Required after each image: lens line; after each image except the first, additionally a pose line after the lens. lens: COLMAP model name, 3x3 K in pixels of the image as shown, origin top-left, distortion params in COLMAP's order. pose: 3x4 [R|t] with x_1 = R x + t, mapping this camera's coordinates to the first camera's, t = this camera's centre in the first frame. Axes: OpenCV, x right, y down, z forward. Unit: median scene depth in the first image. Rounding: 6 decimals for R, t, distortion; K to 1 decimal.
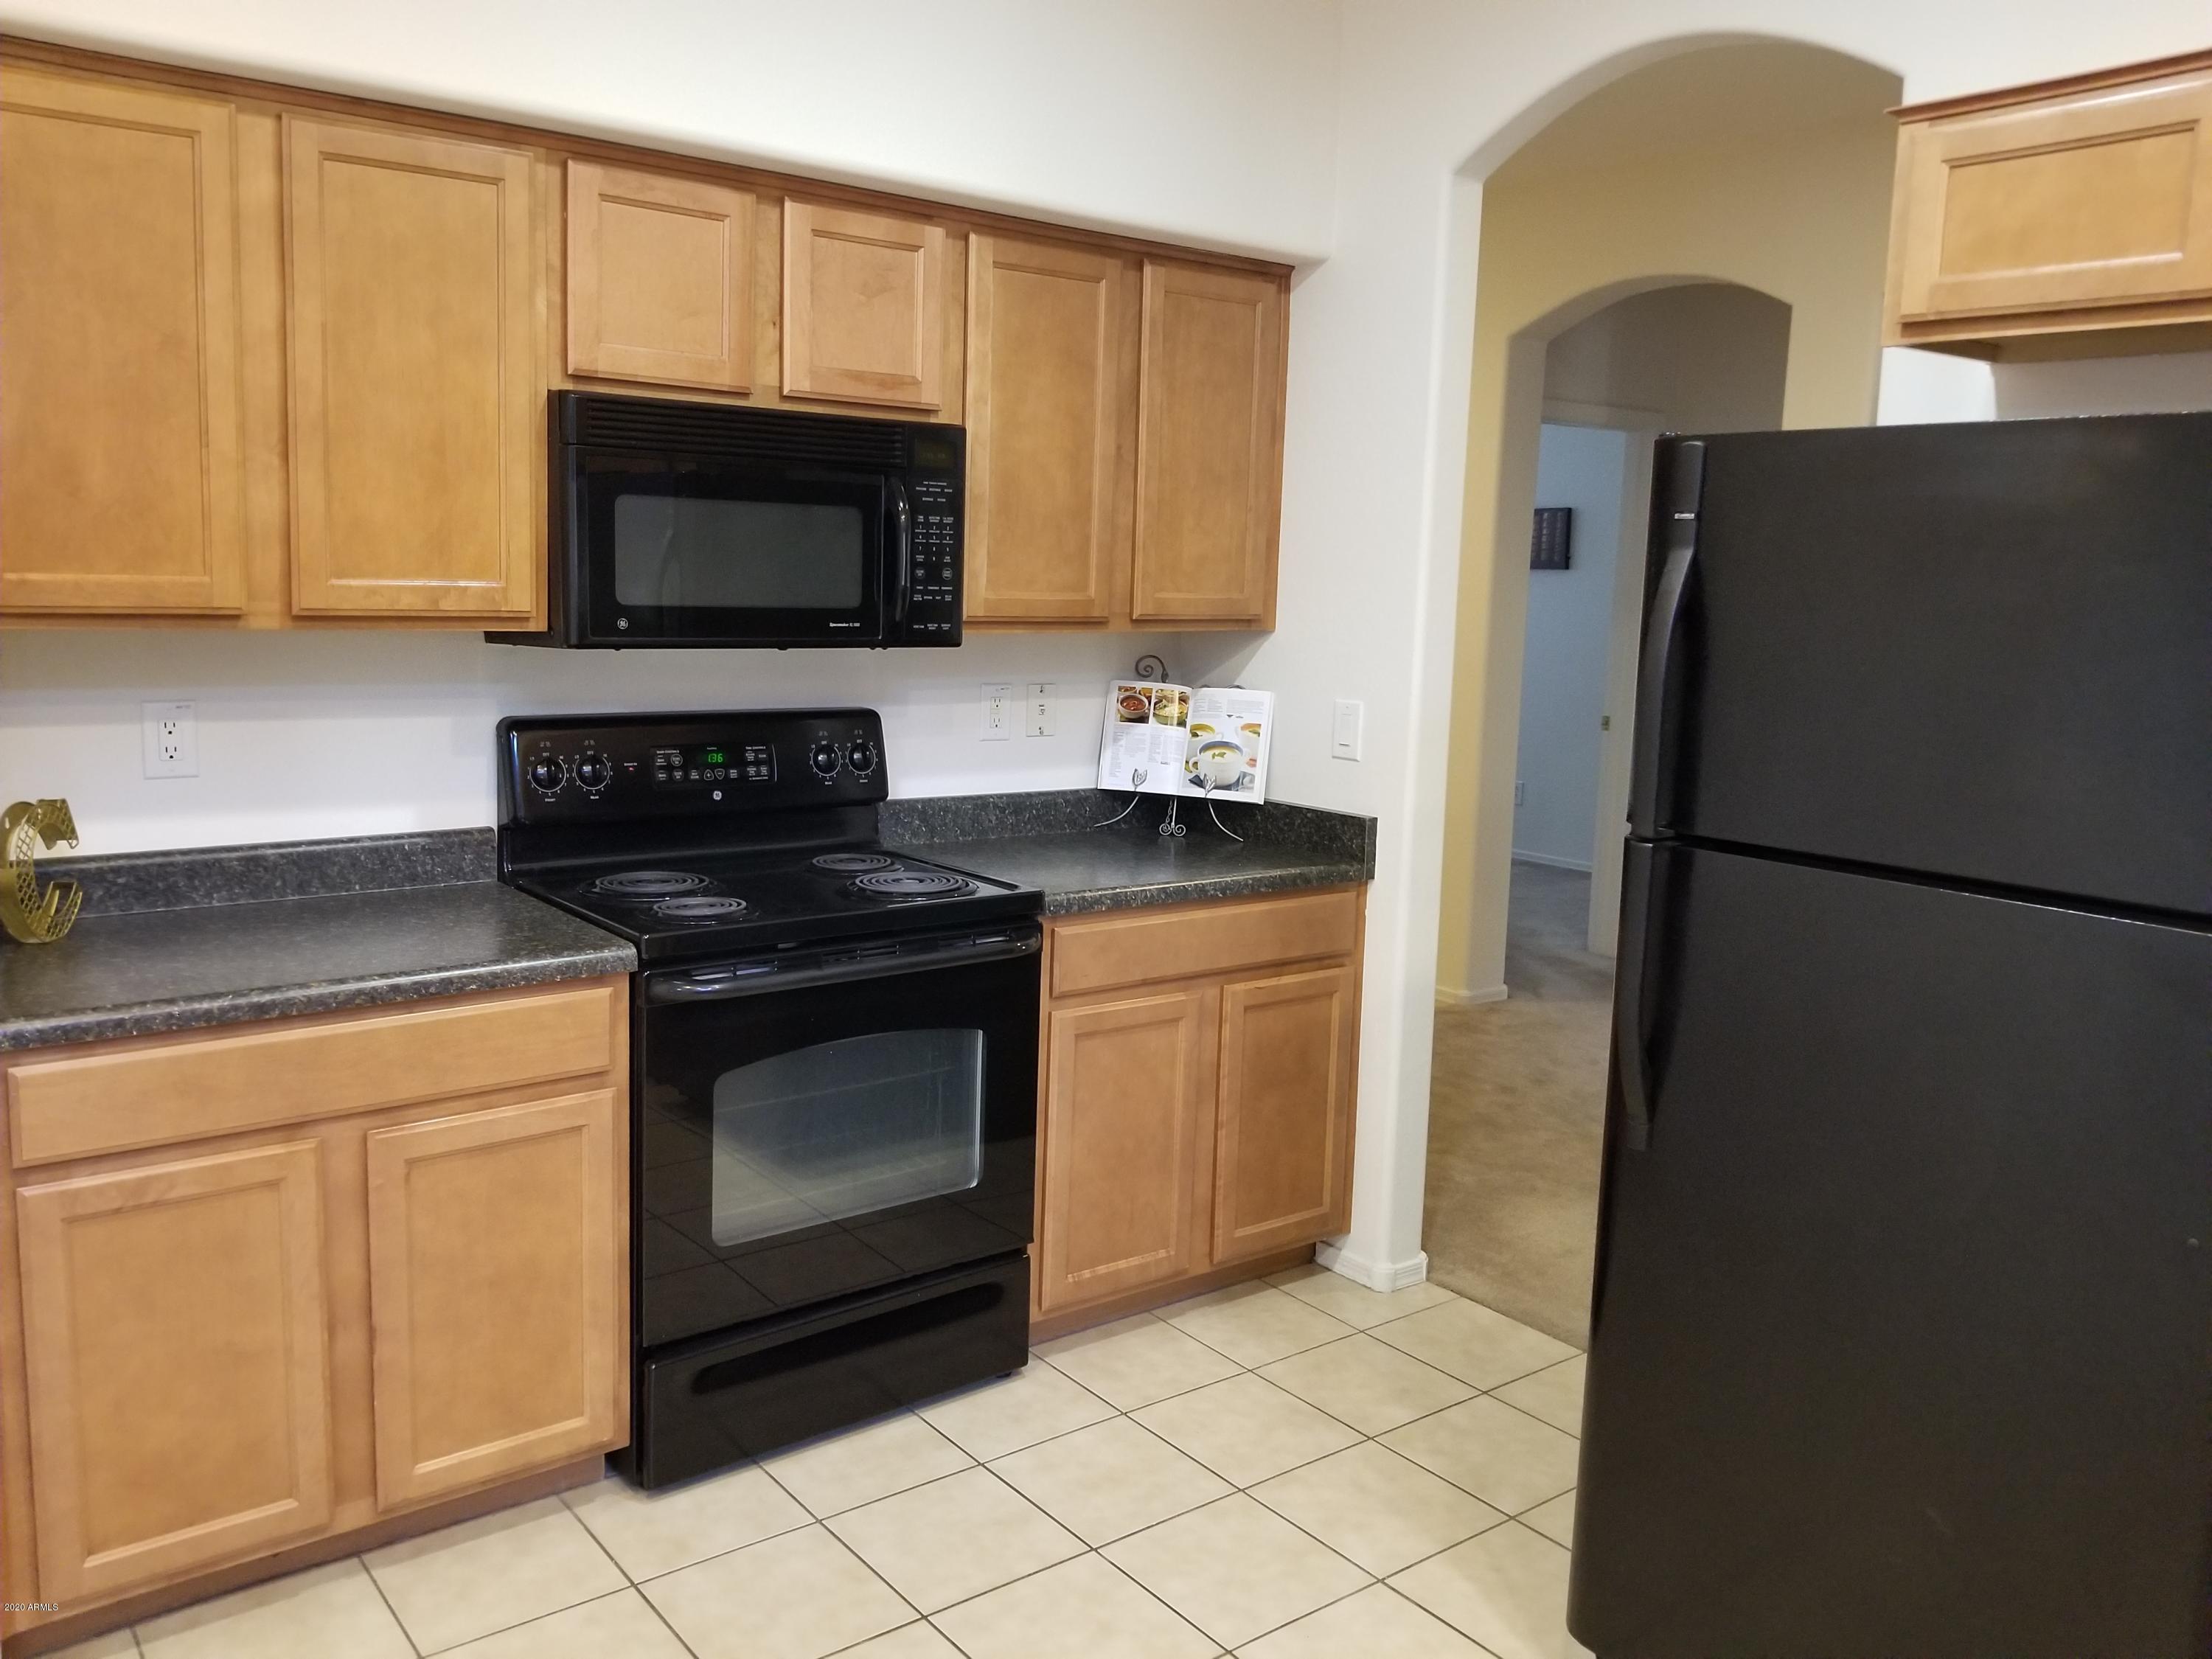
lens RADIAL K [[1718.0, 0, 1074.2], [0, 1718.0, 792.2], [0, 0, 1]] dist [0.107787, -0.183800]
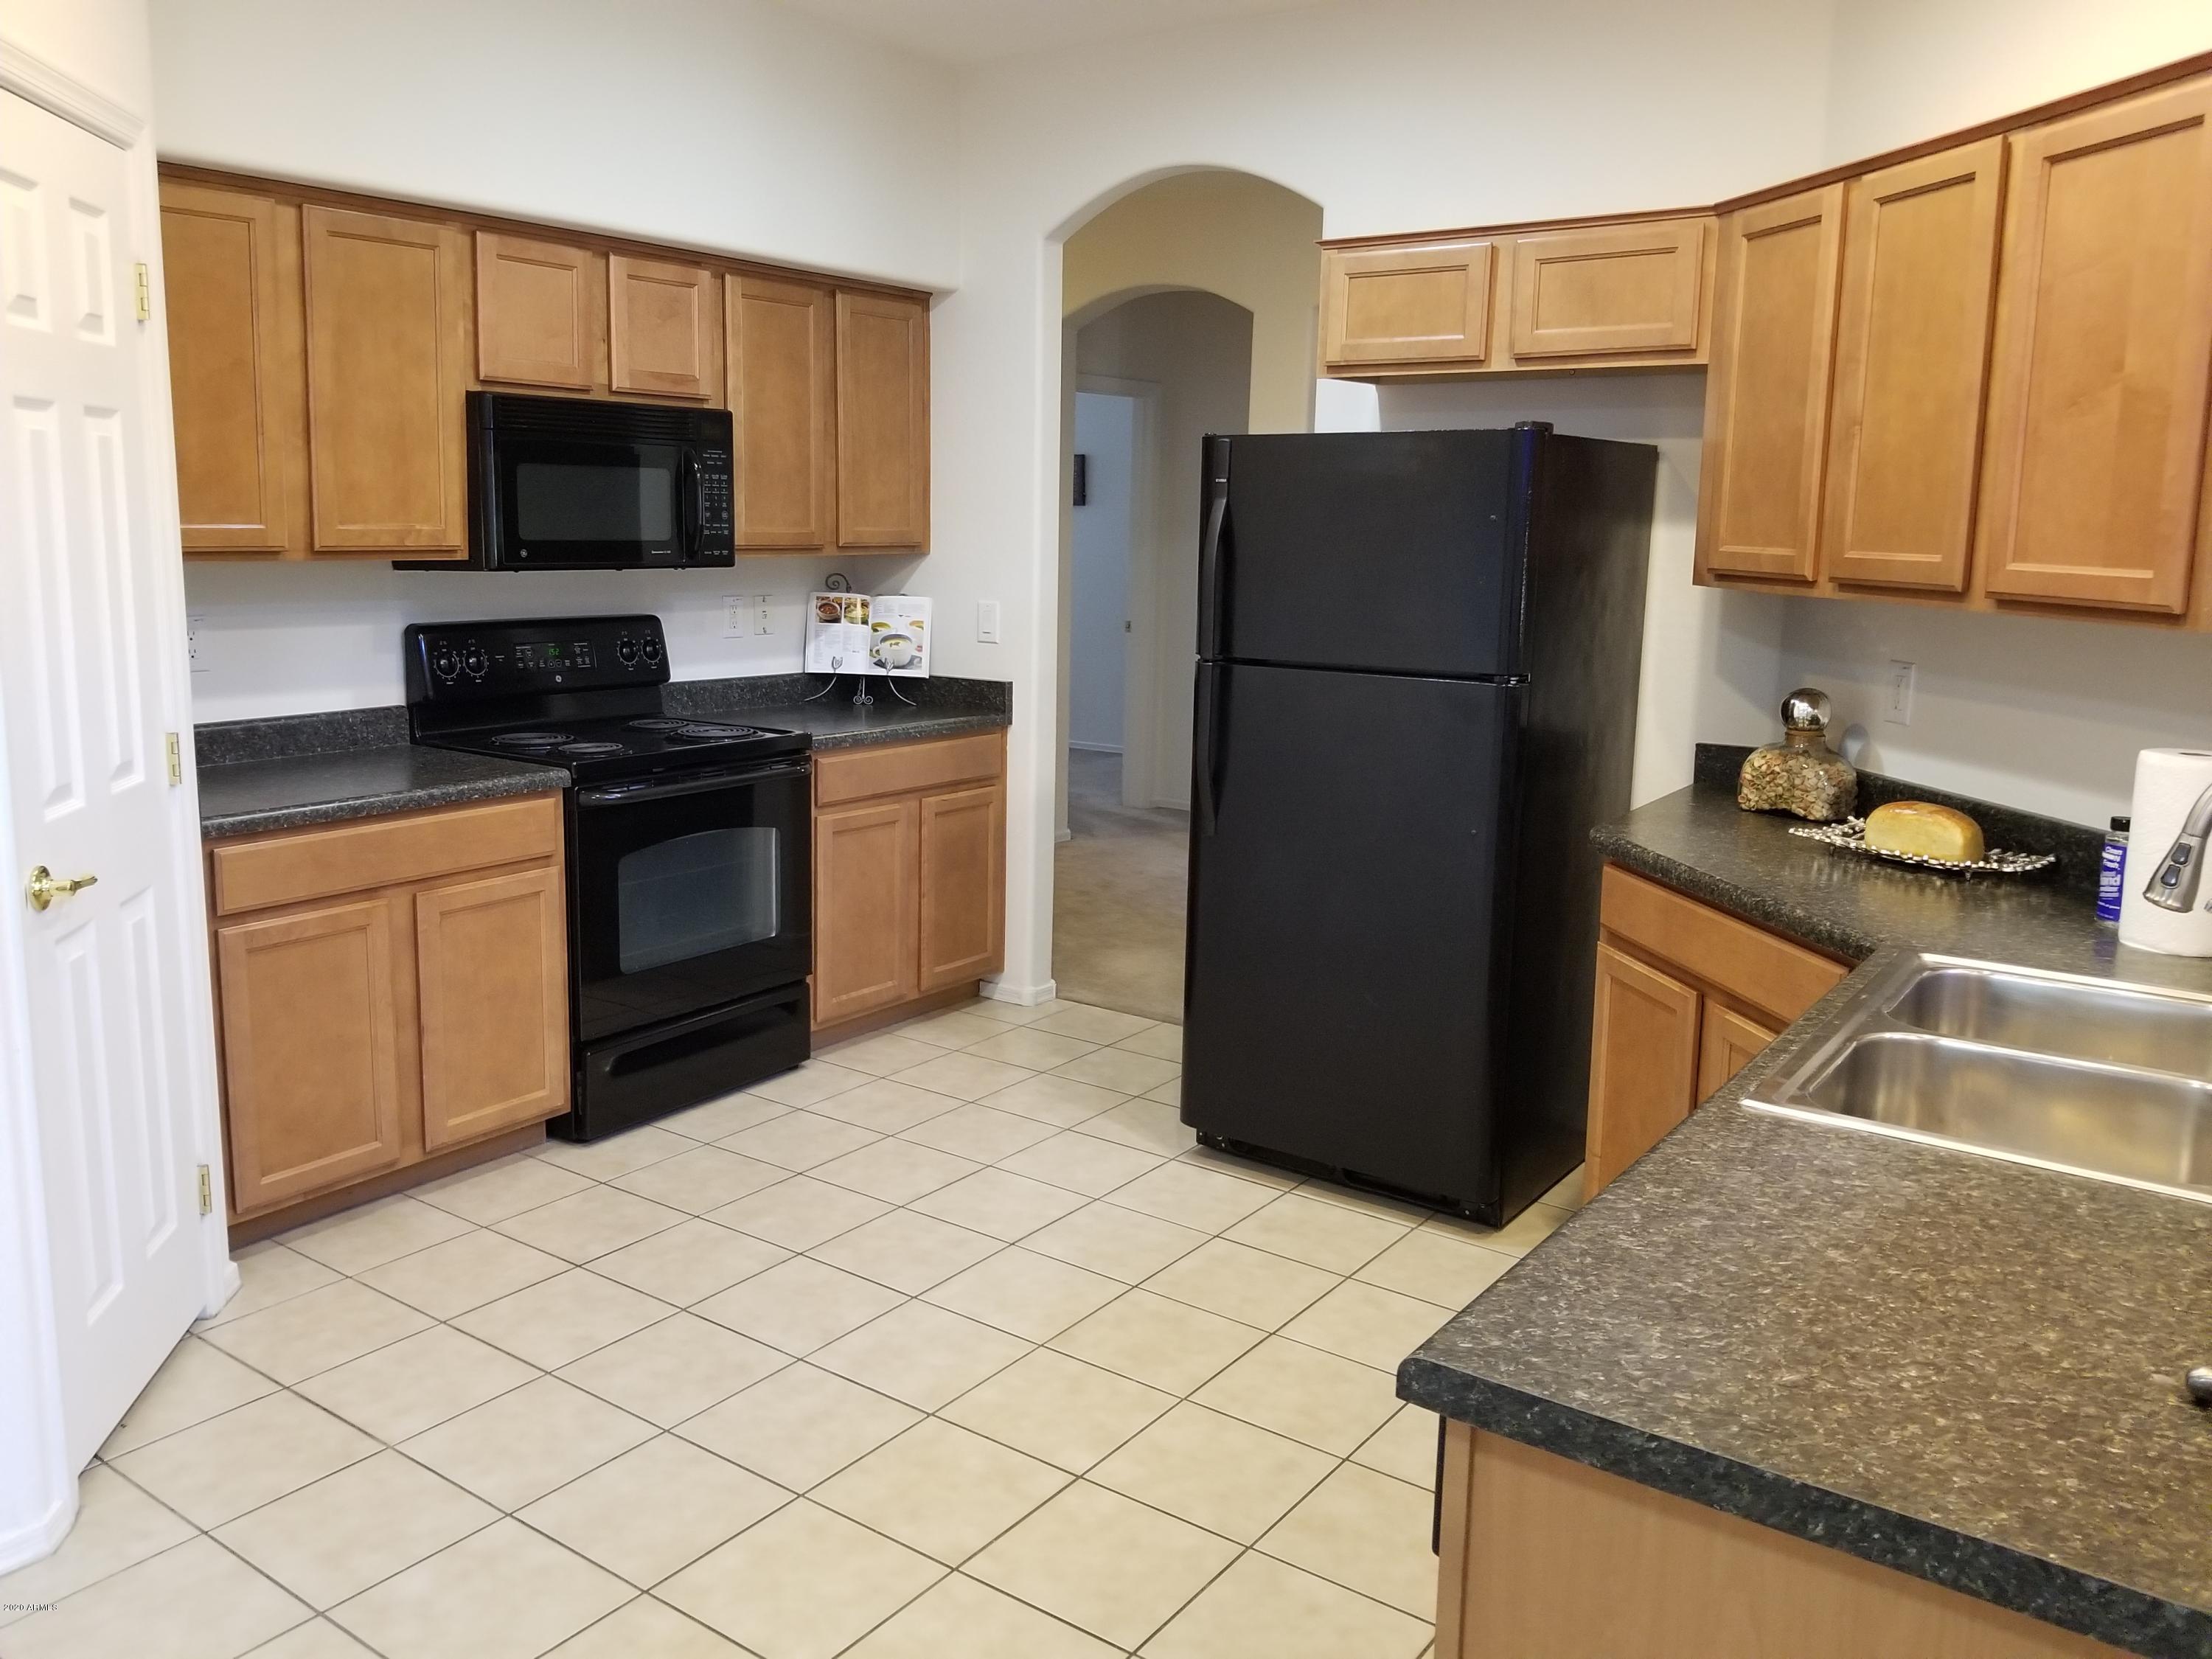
lens RADIAL K [[1722.1, 0, 1060.3], [0, 1722.1, 782.4], [0, 0, 1]] dist [0.113675, -0.213381]
pose [[0.959129, -0.057204, 0.277127, -0.220111], [0.048541, 0.998097, 0.038026, 0.053185], [-0.278774, -0.023020, 0.960081, -0.462912]]
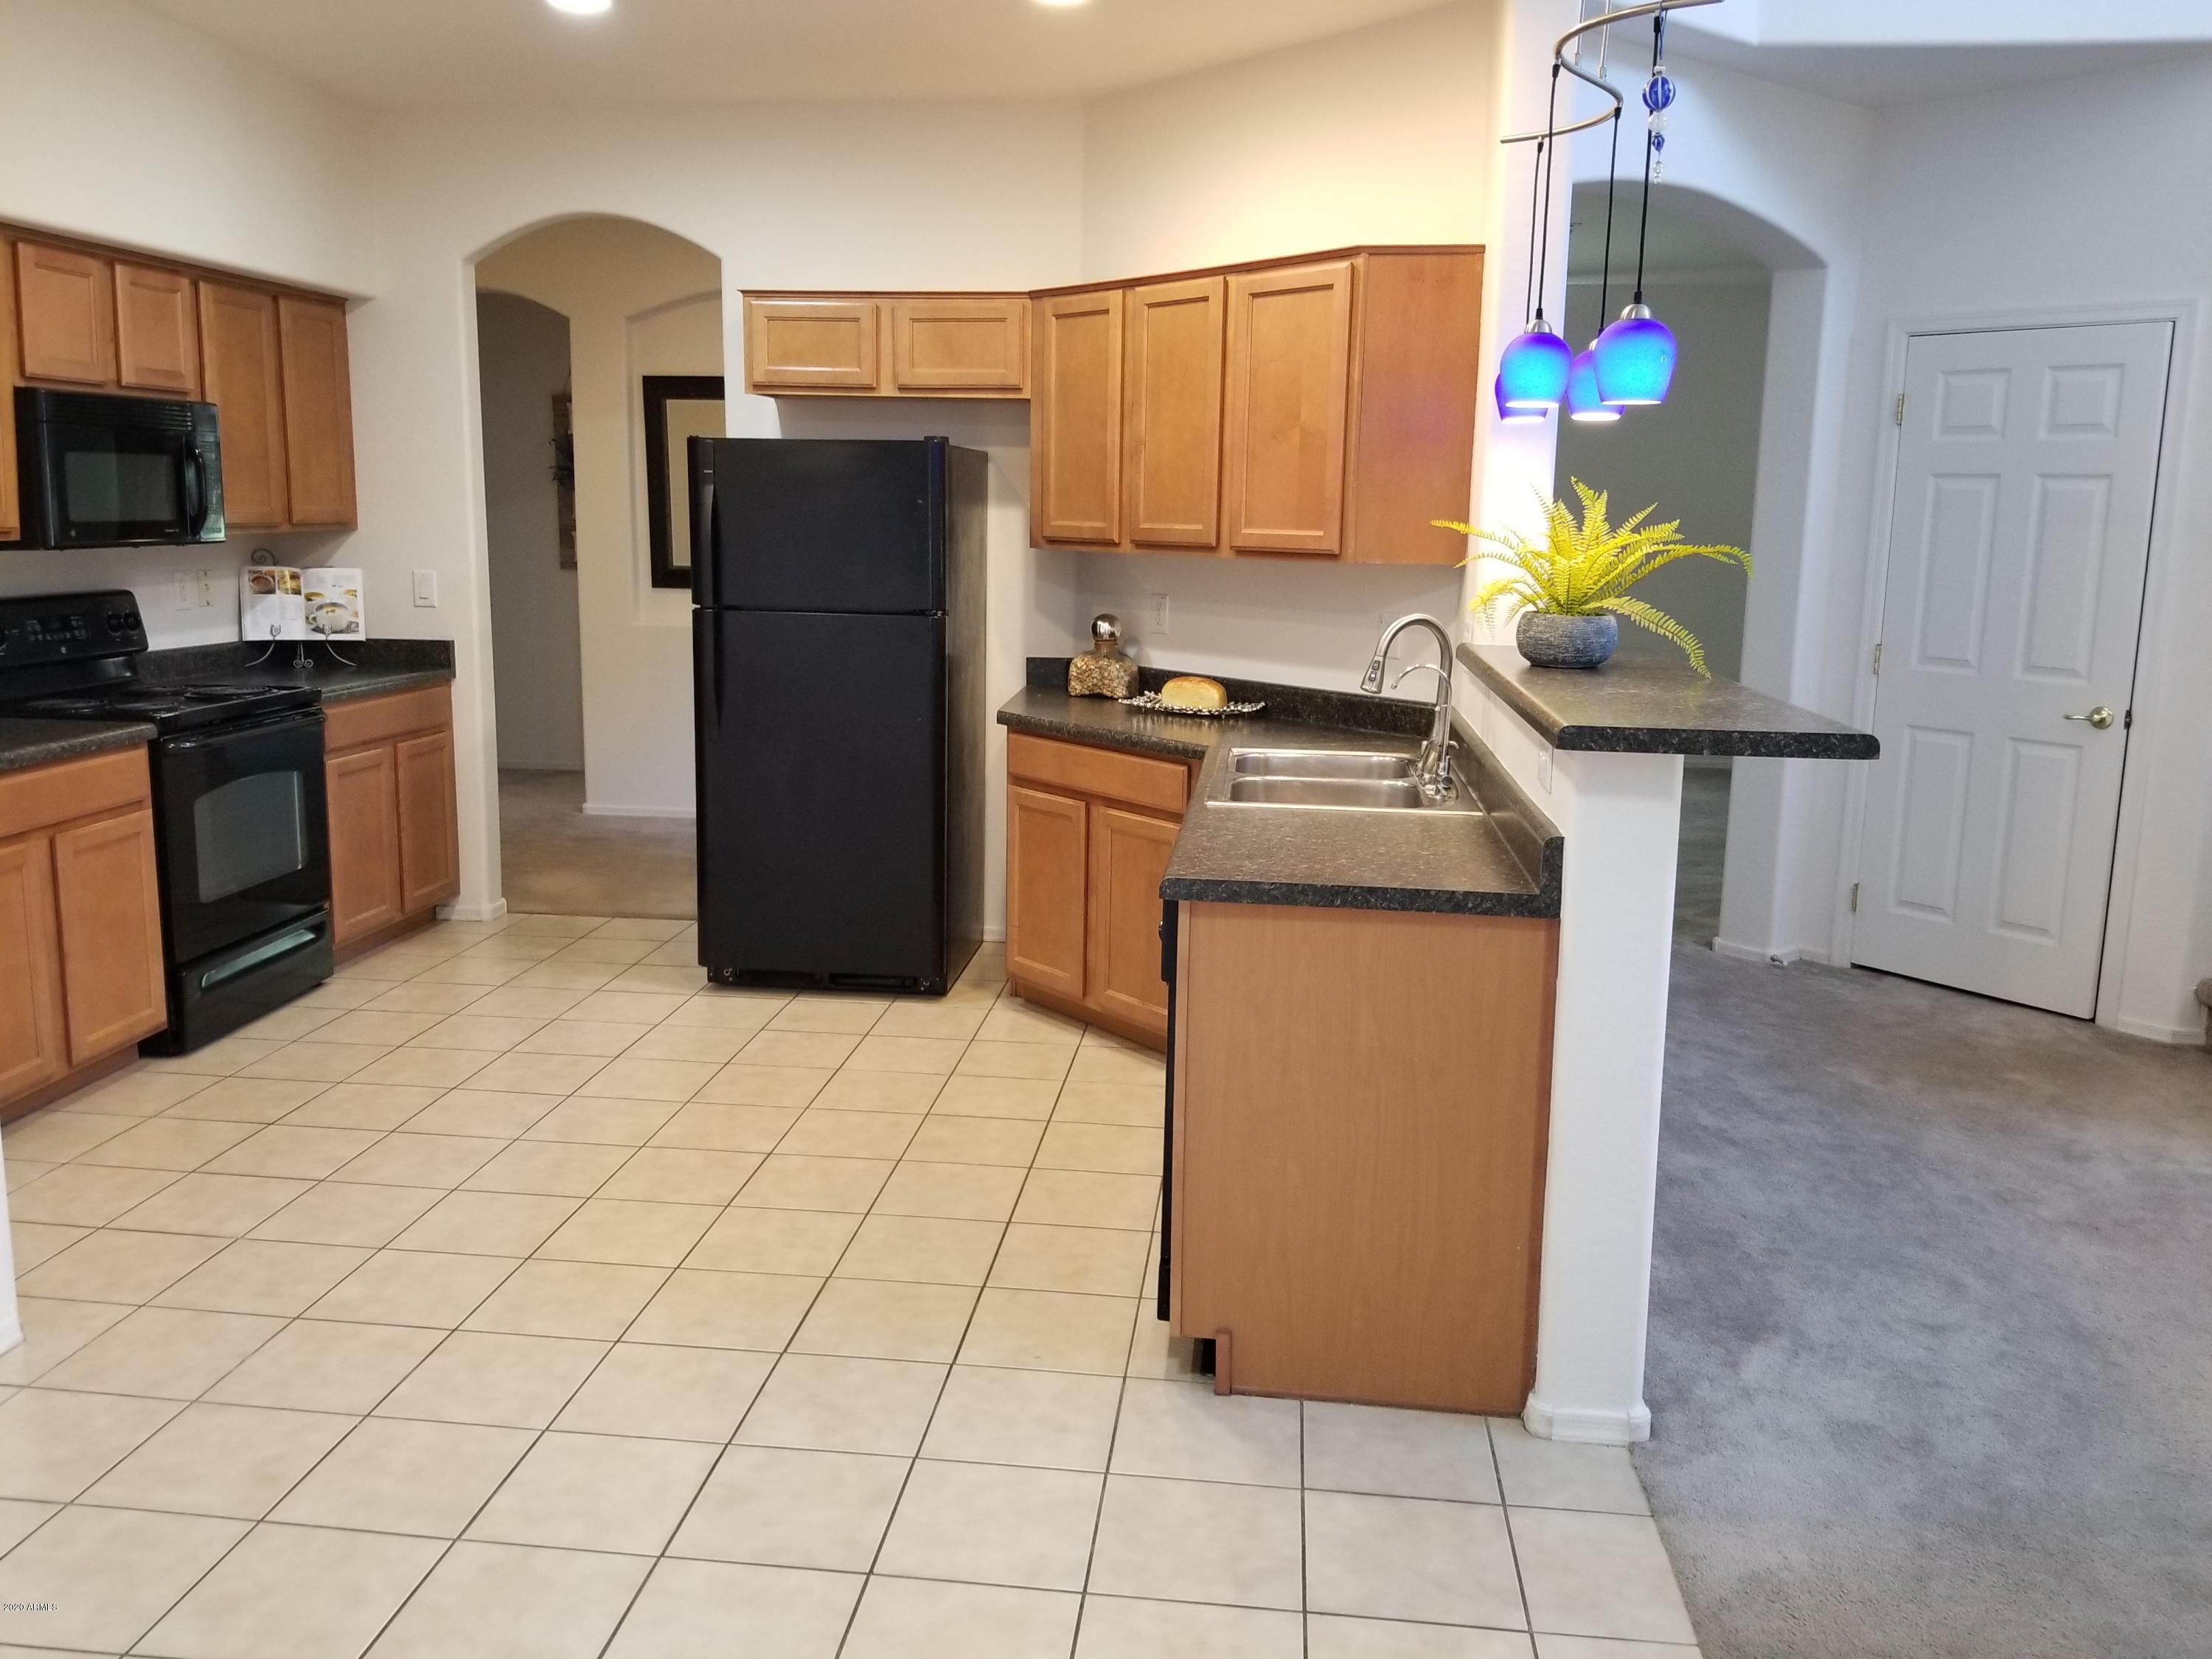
lens RADIAL K [[1725.6, 0, 1089.8], [0, 1725.6, 799.1], [0, 0, 1]] dist [0.082043, -0.149772]
pose [[0.690893, -0.139312, 0.709408, -0.705056], [0.098802, 0.990246, 0.098239, 0.071471], [-0.716174, 0.002218, 0.697918, -0.705502]]
